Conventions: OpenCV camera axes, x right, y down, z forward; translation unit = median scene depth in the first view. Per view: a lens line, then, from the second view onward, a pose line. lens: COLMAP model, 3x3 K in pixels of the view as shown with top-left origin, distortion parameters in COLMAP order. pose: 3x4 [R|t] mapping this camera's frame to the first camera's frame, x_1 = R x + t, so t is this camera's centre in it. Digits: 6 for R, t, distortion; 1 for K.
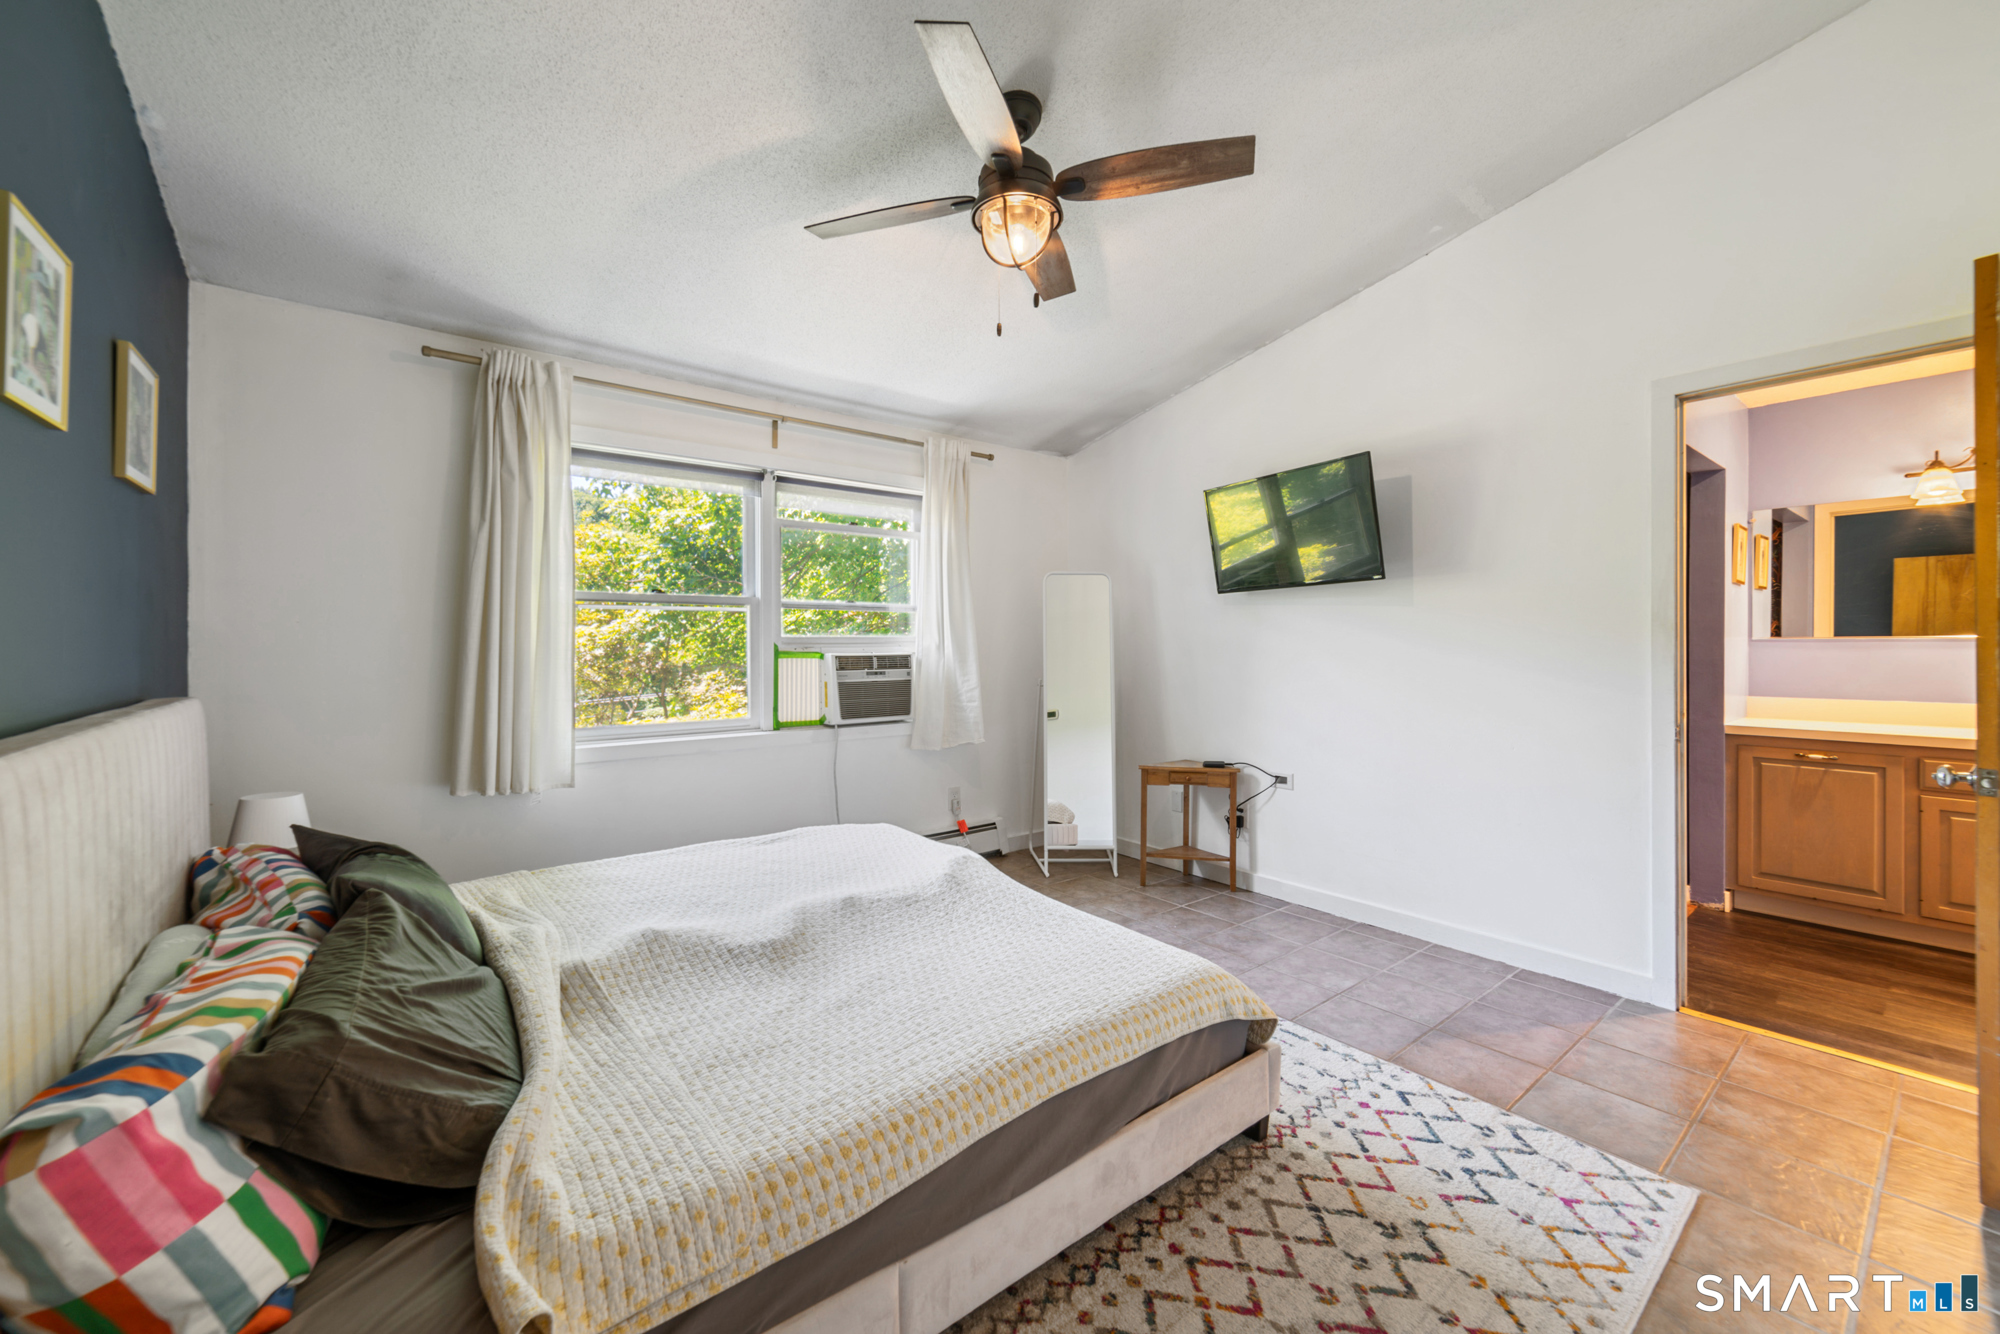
lens RADIAL K [[771.6, 0, 1000.1], [0, 771.6, 640.6], [0, 0, 1]] dist [-0.000468, 0.000000]
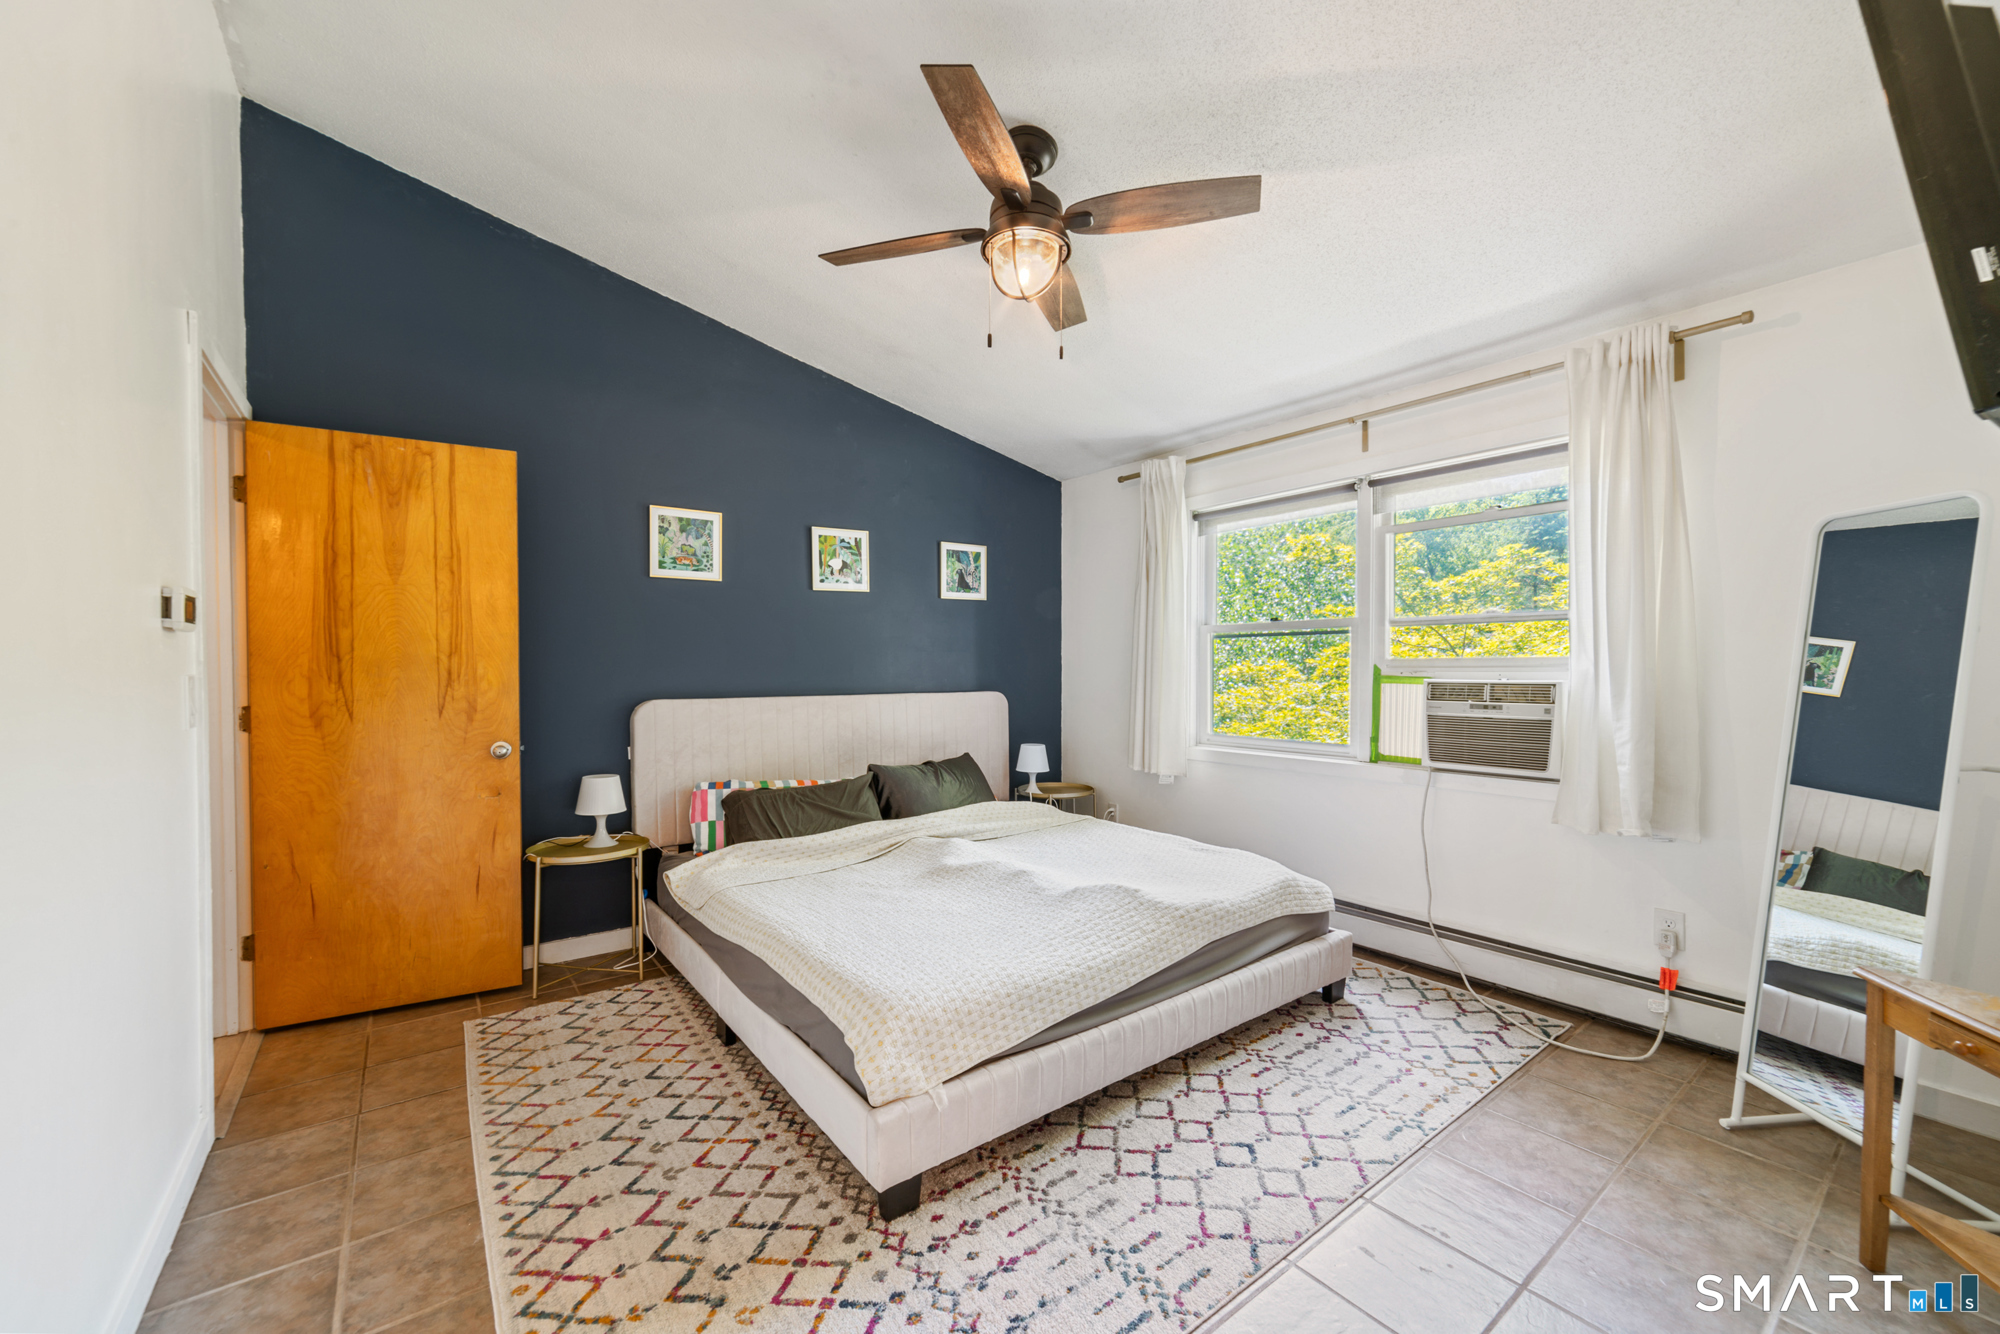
lens RADIAL K [[779.7, 0, 1000.0], [0, 779.7, 667.0], [0, 0, 1]] dist [-0.003042, -0.000089]
pose [[-0.015707, 0.001464, -0.999876, 1.055933], [0.003023, 0.999994, 0.001416, 0.002920], [0.999872, -0.003001, -0.015711, 0.976458]]
